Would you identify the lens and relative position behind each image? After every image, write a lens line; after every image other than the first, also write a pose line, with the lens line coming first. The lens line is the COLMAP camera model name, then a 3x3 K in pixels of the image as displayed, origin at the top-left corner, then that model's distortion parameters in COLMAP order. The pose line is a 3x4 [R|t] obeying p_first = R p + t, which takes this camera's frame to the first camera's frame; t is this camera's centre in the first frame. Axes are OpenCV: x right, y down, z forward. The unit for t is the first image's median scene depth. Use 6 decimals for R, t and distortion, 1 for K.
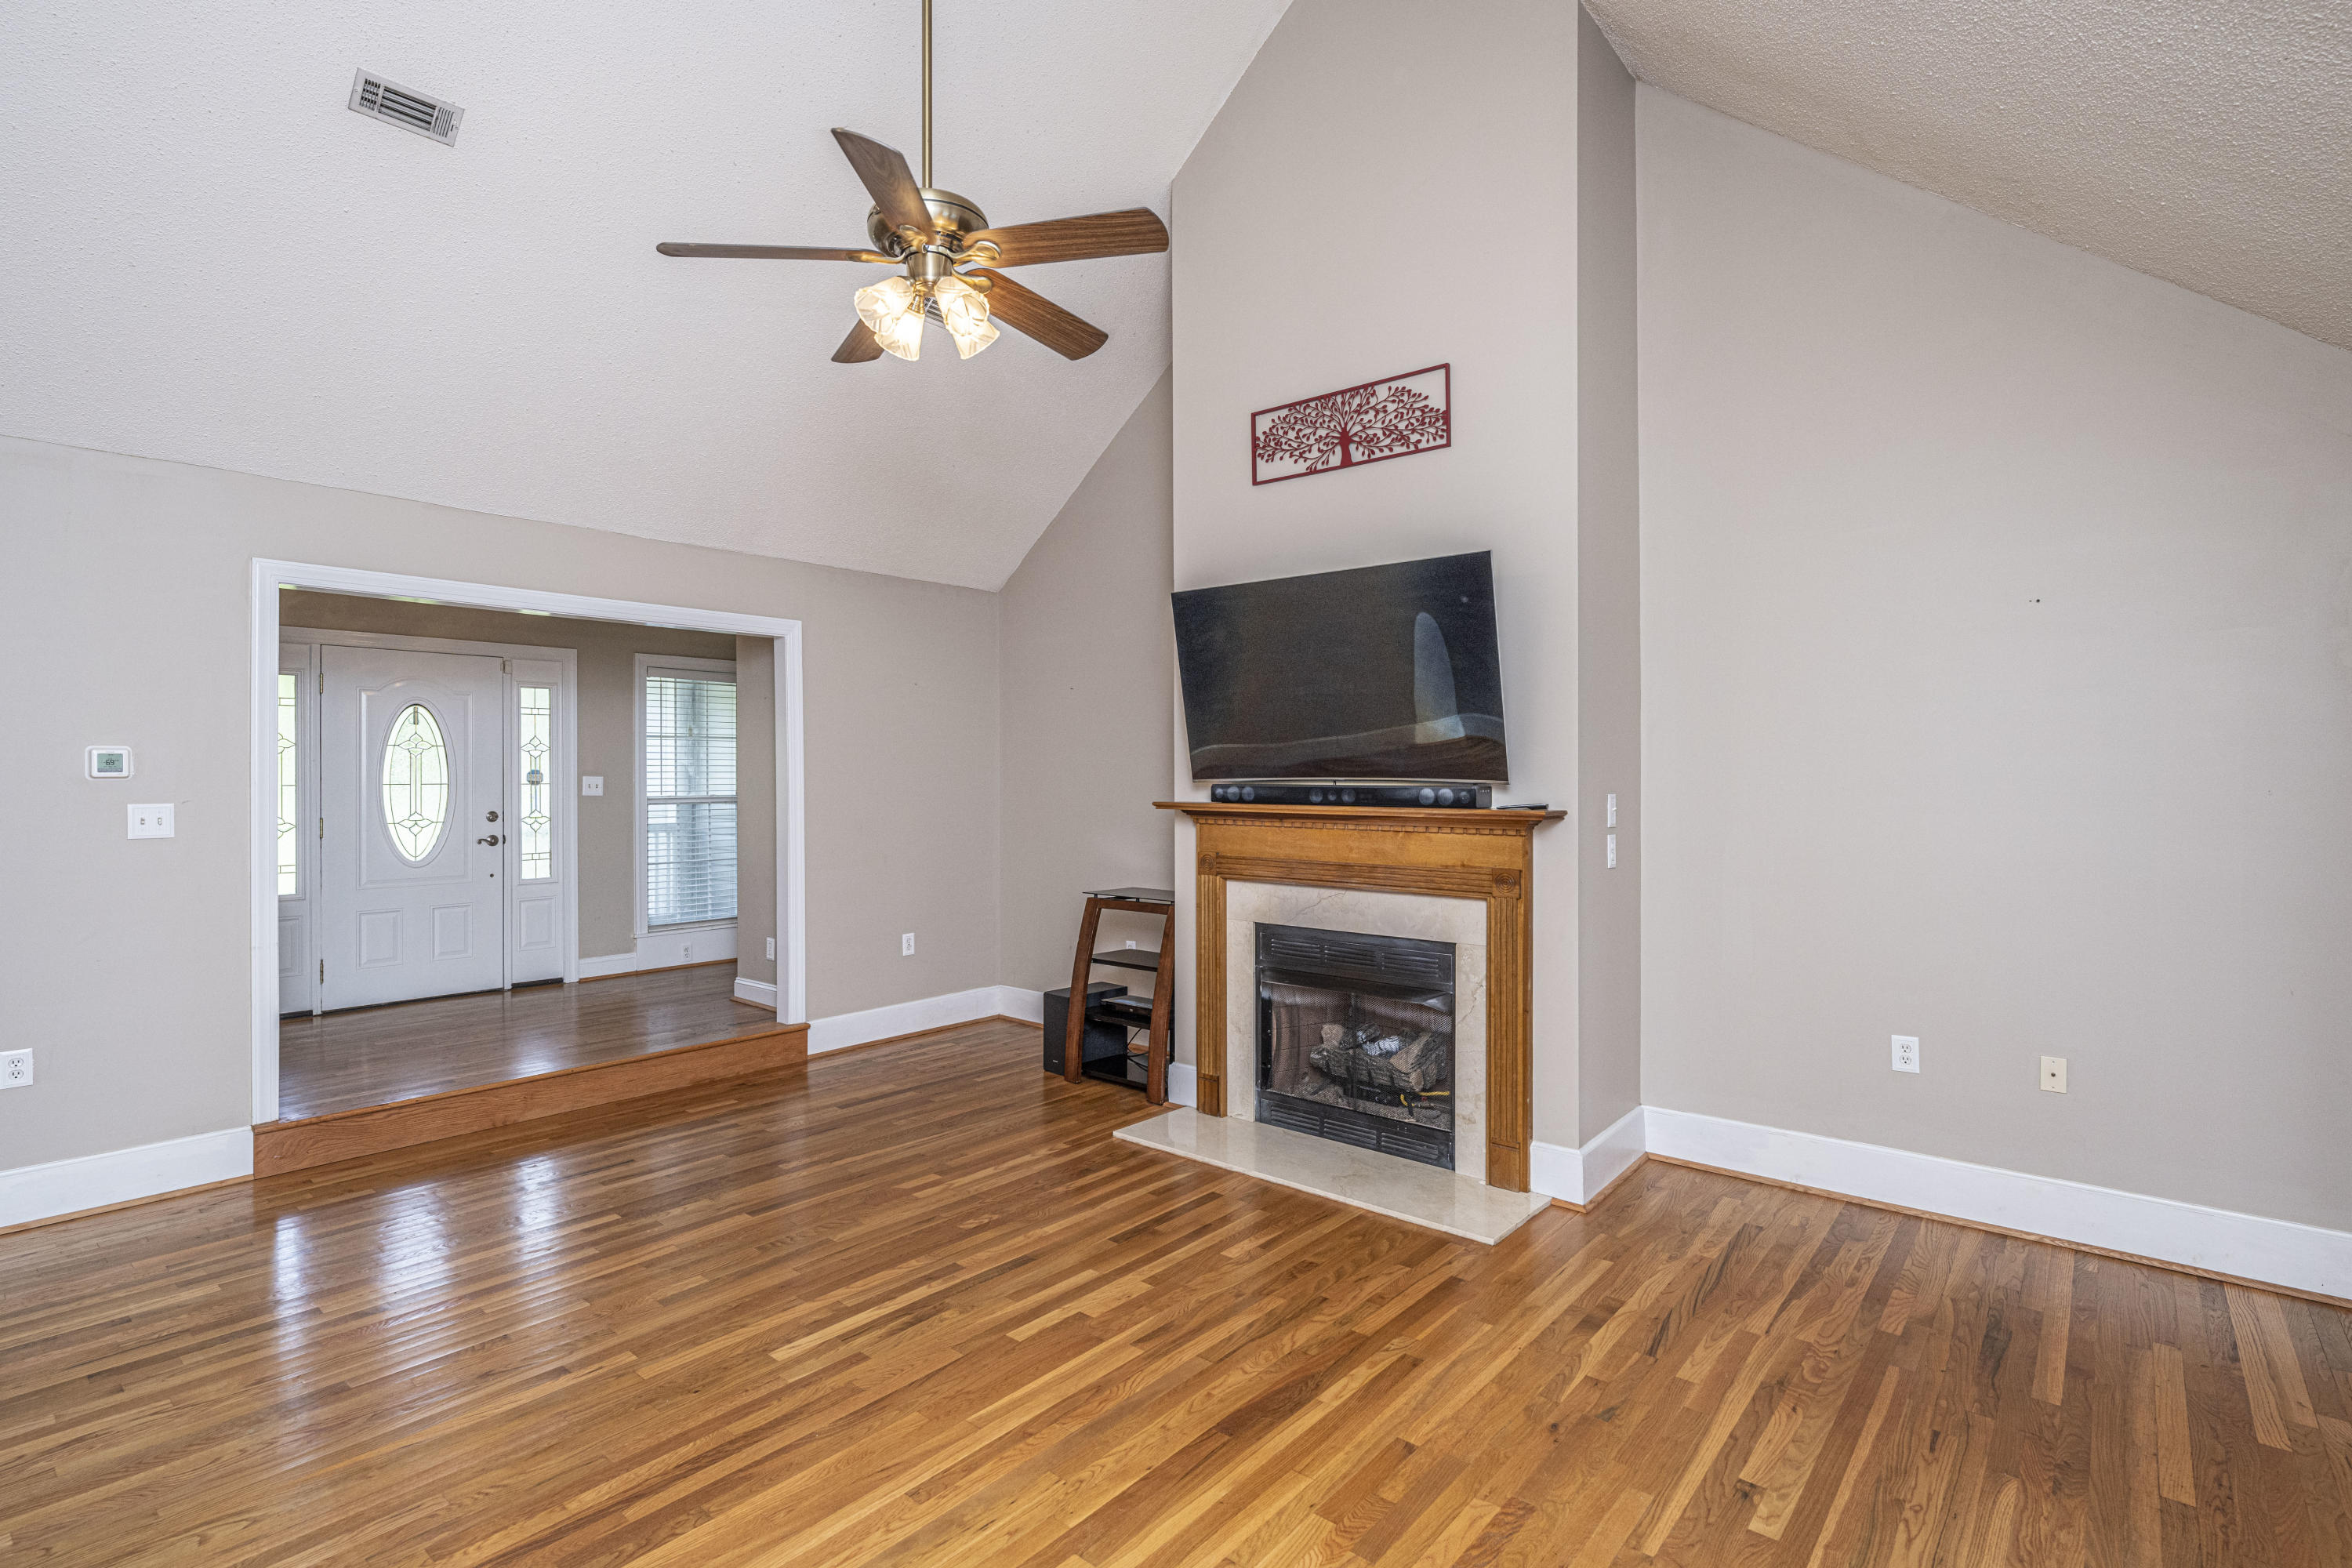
lens RADIAL K [[1113.8, 0, 1178.3], [0, 1113.8, 773.3], [0, 0, 1]] dist [0.000728, 0.000142]
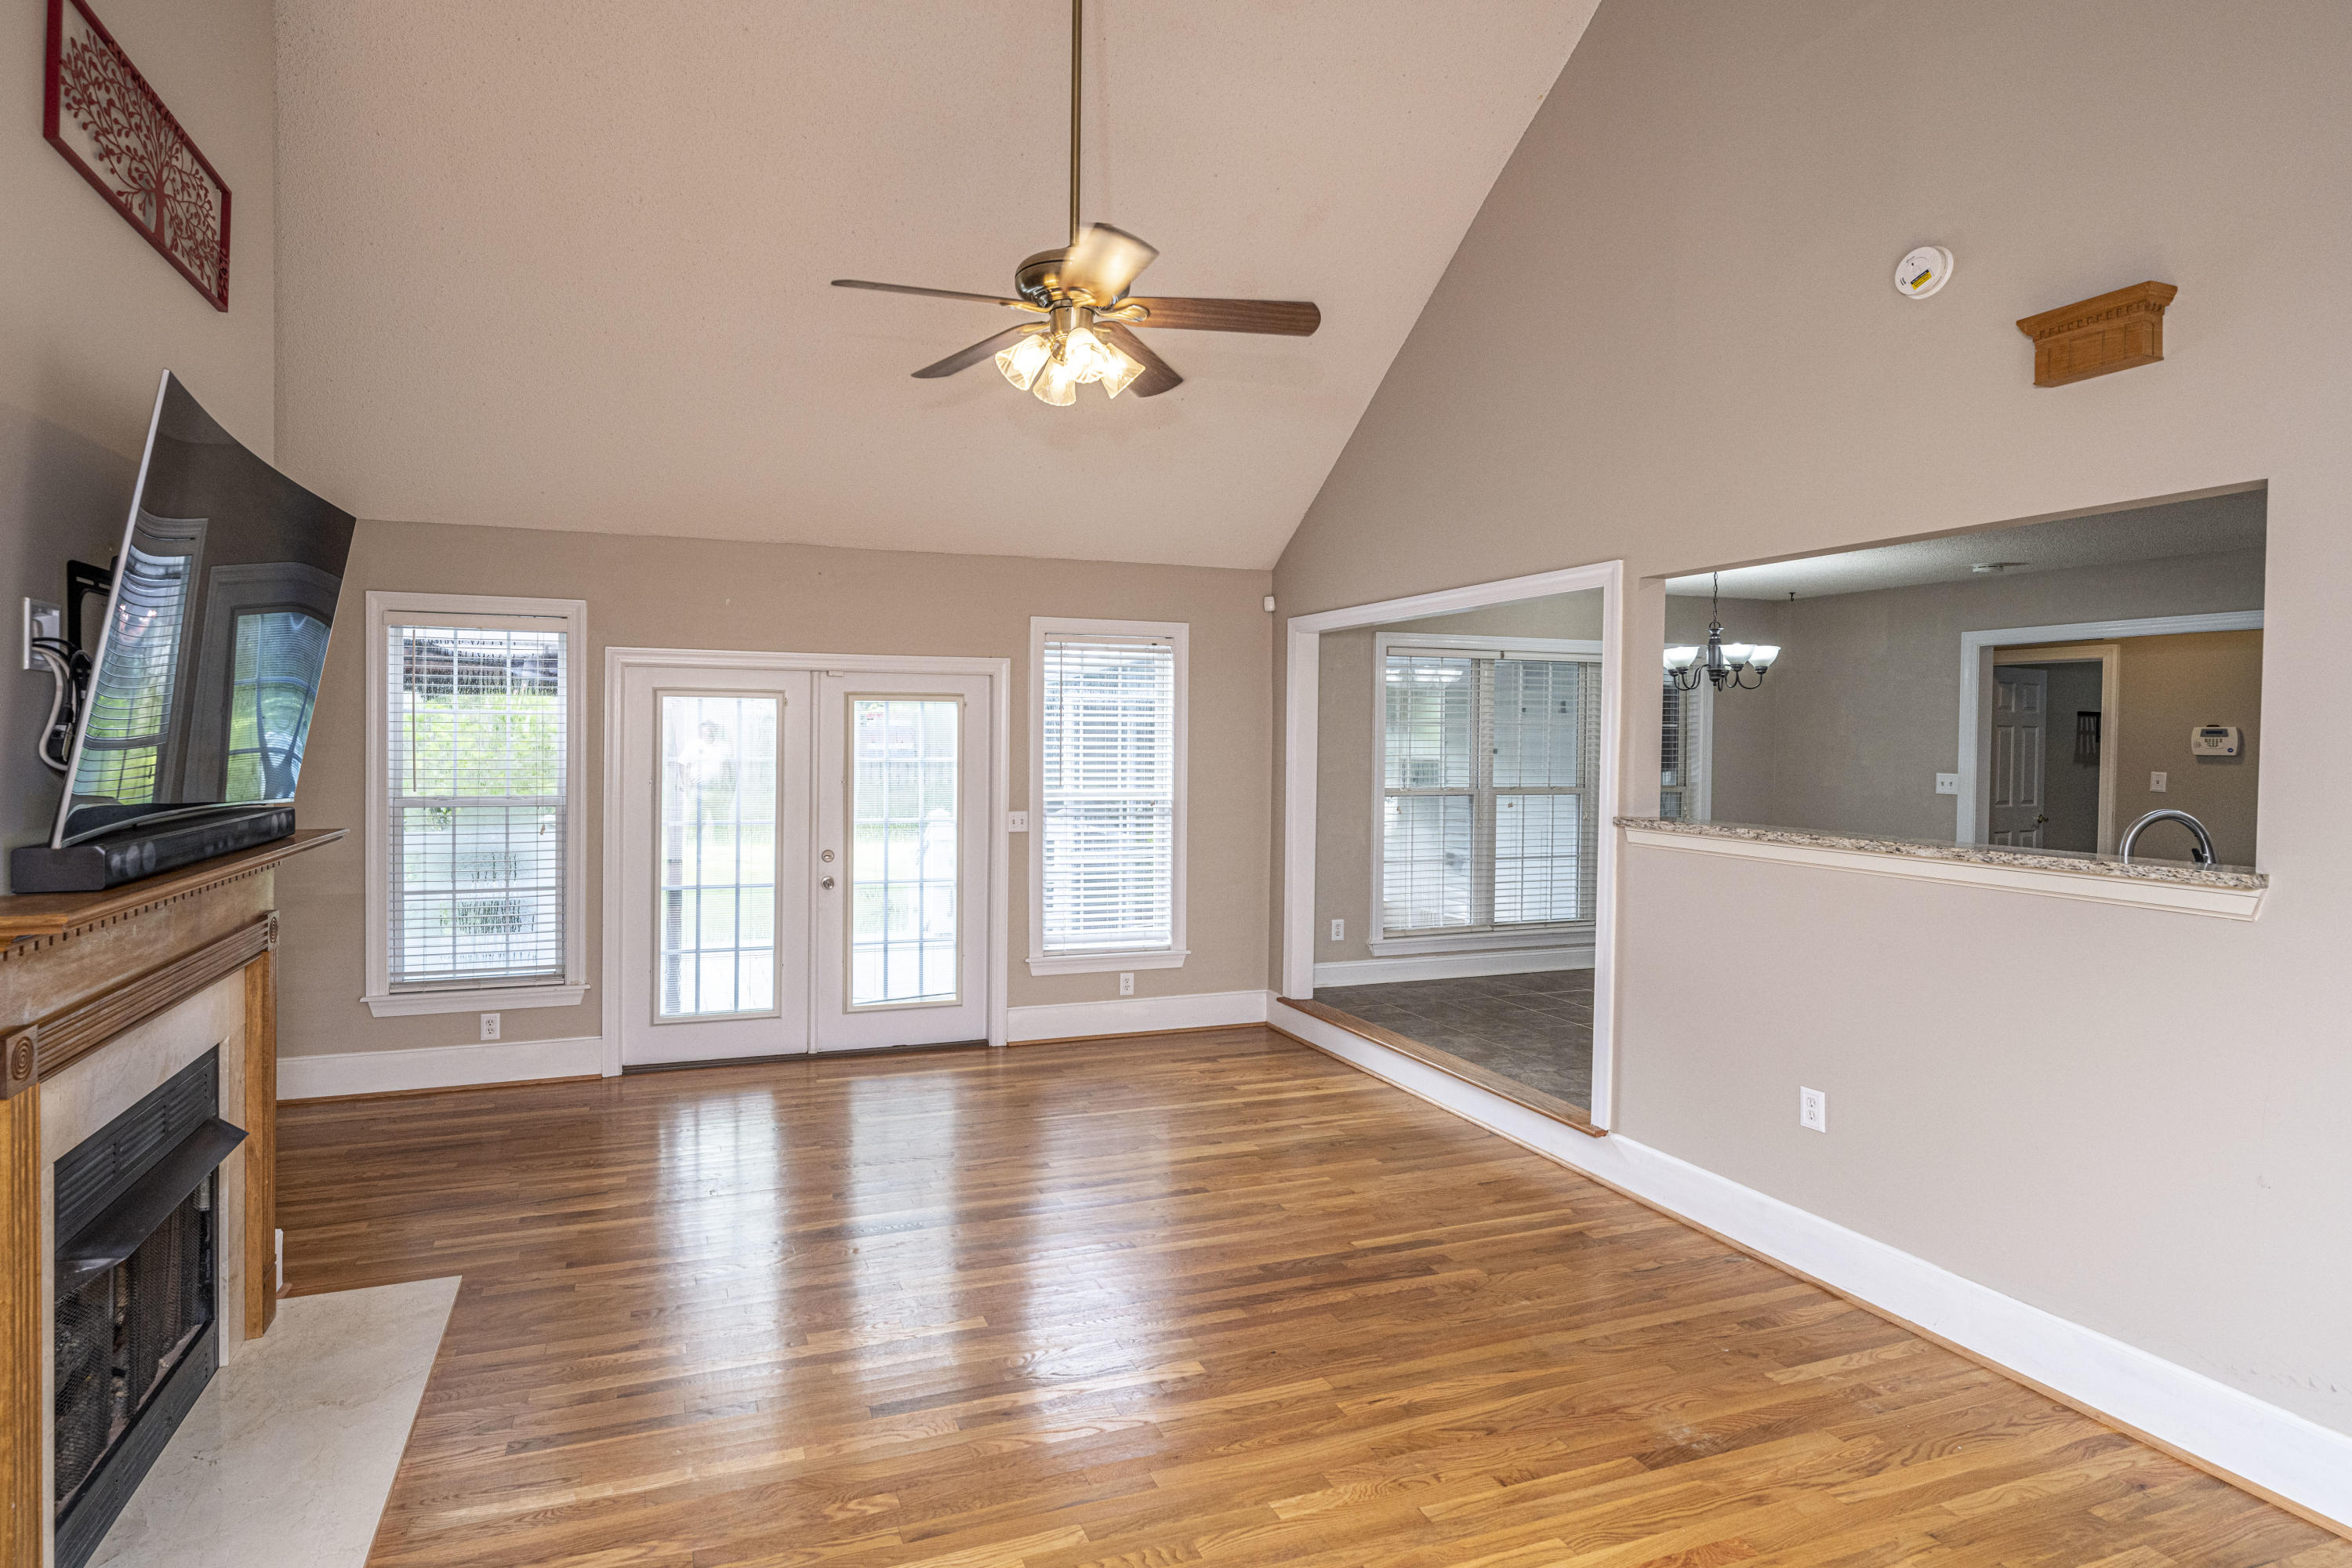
lens RADIAL K [[1131.2, 0, 1144.6], [0, 1131.2, 762.1], [0, 0, 1]] dist [-0.002661, -0.000107]
pose [[-0.856711, -0.015834, 0.515554, -0.588584], [-0.006794, 0.999788, 0.019416, -0.035507], [-0.515753, 0.013131, -0.856637, 1.275038]]
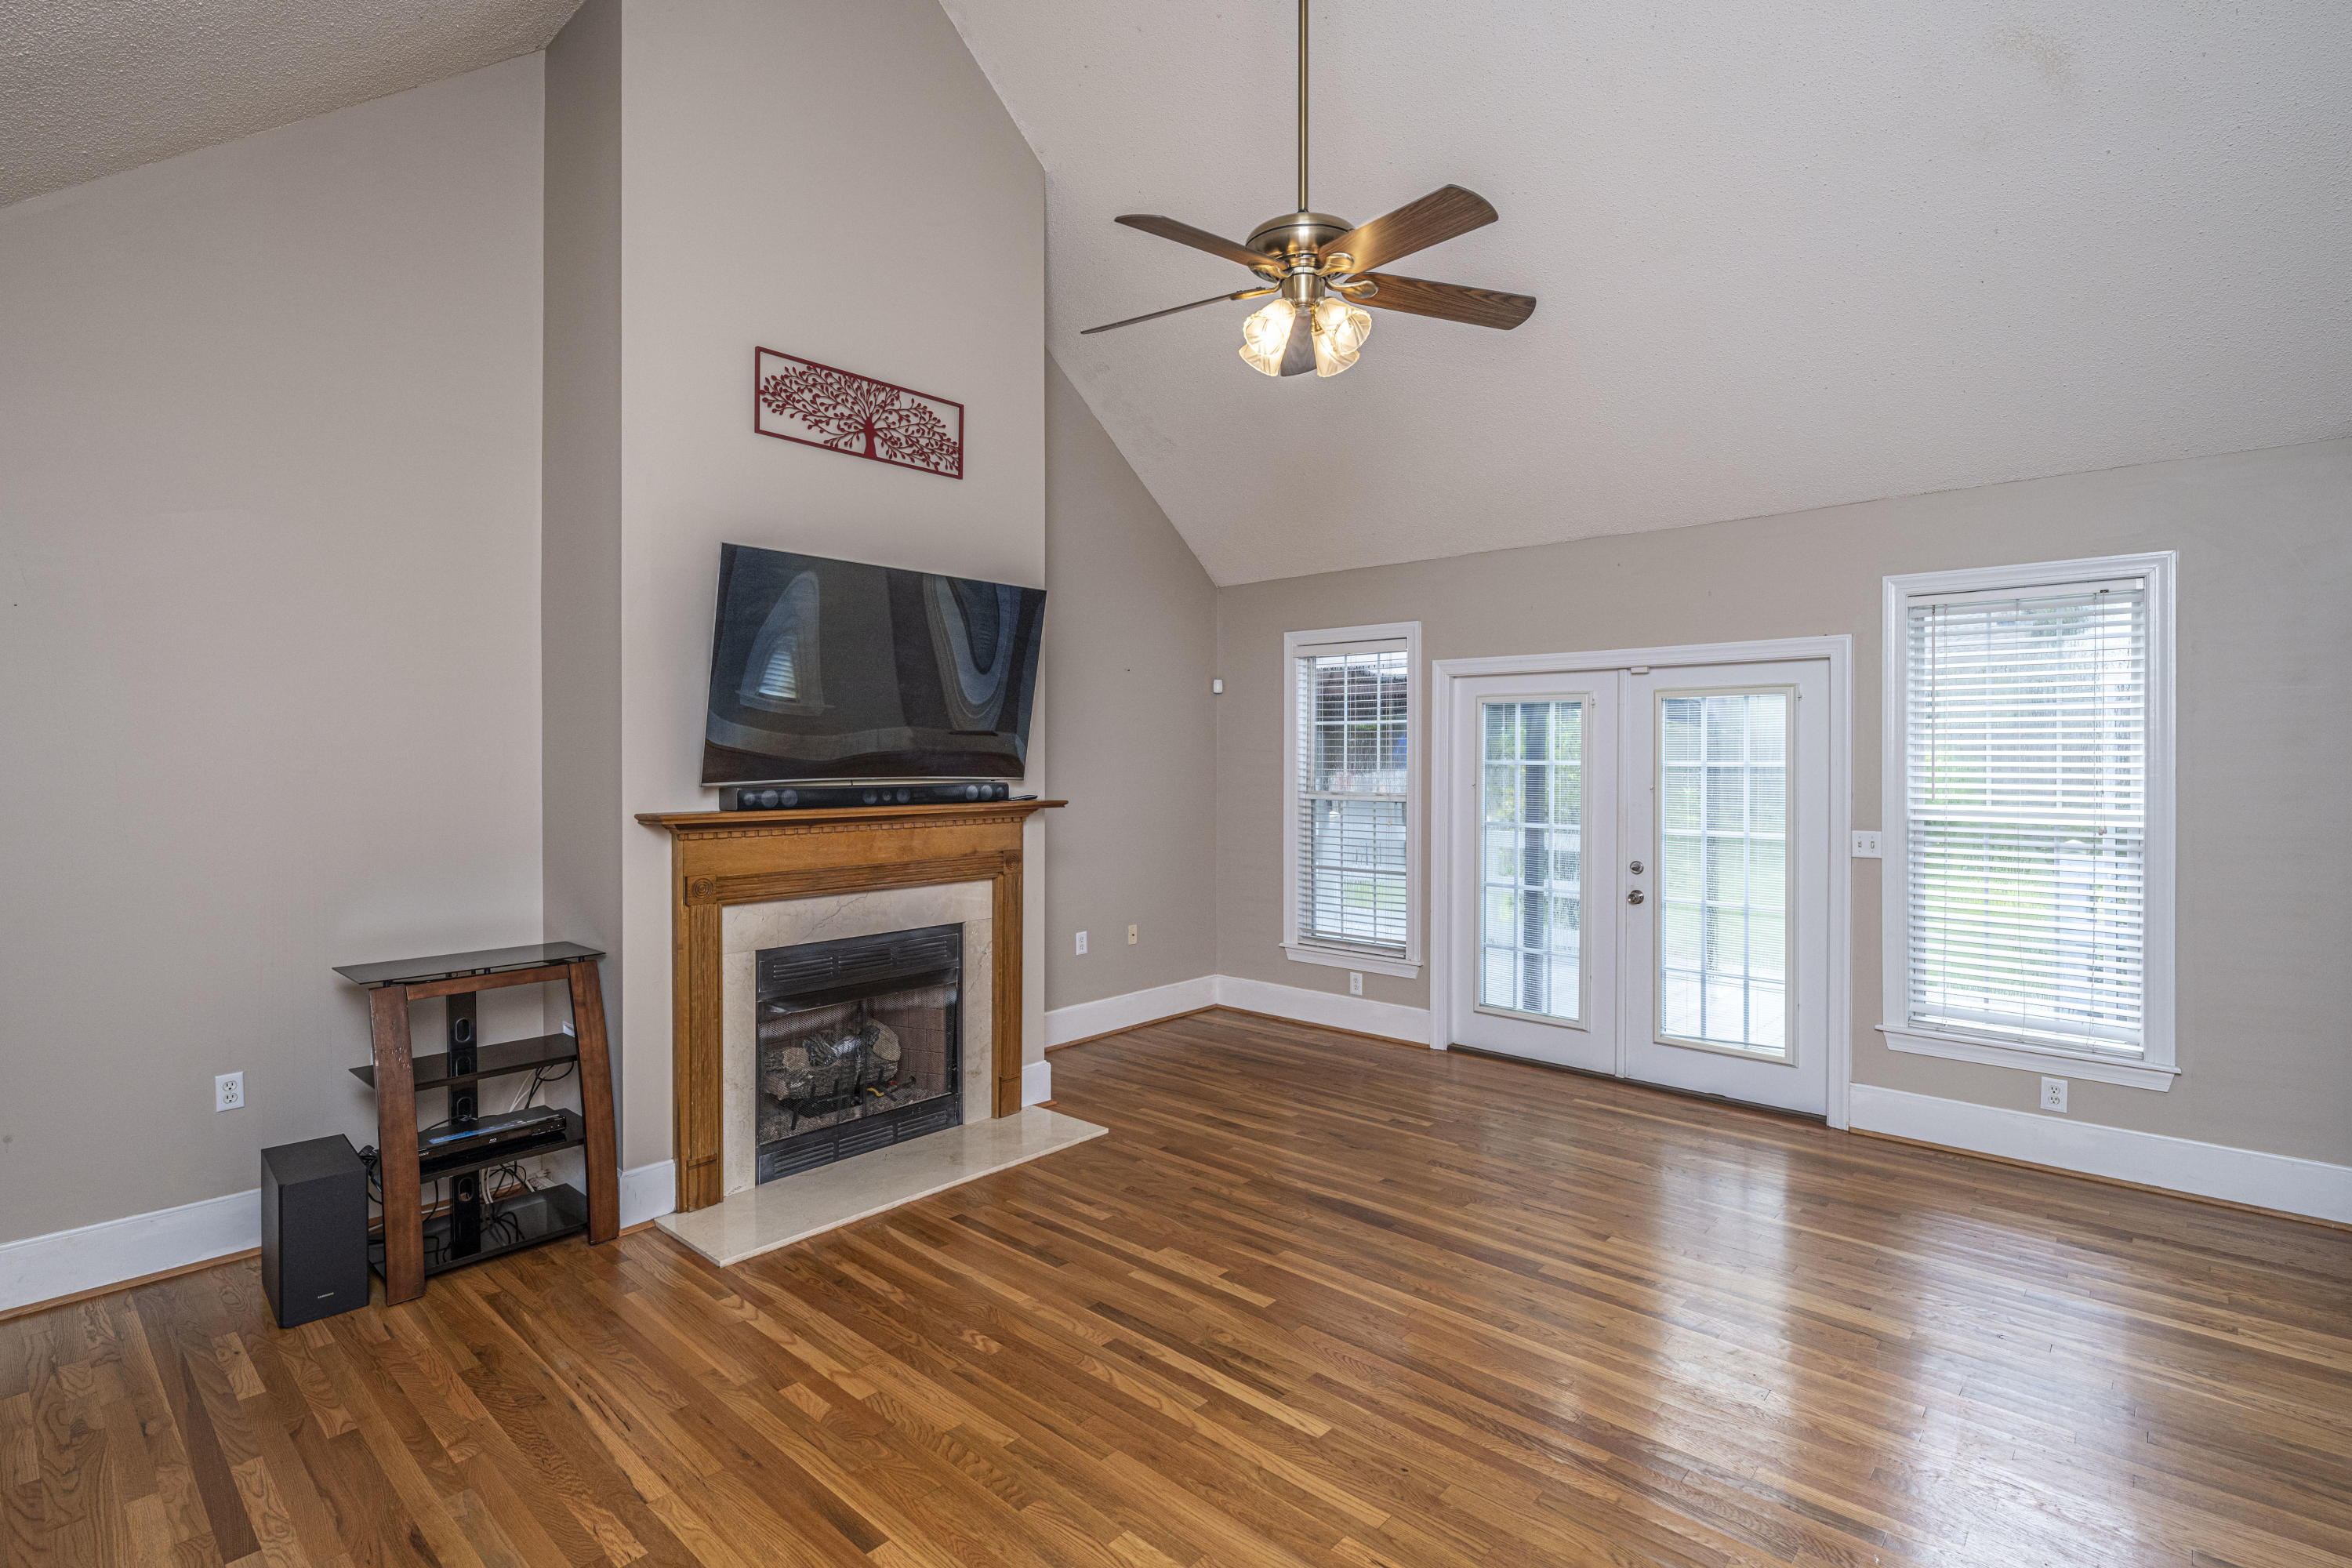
lens RADIAL K [[1131.2, 0, 1144.6], [0, 1131.2, 762.1], [0, 0, 1]] dist [-0.002661, -0.000107]
pose [[0.048739, -0.005429, 0.998797, -0.868040], [-0.000196, 0.999985, 0.005445, -0.015458], [-0.998812, -0.000461, 0.048737, 0.746879]]
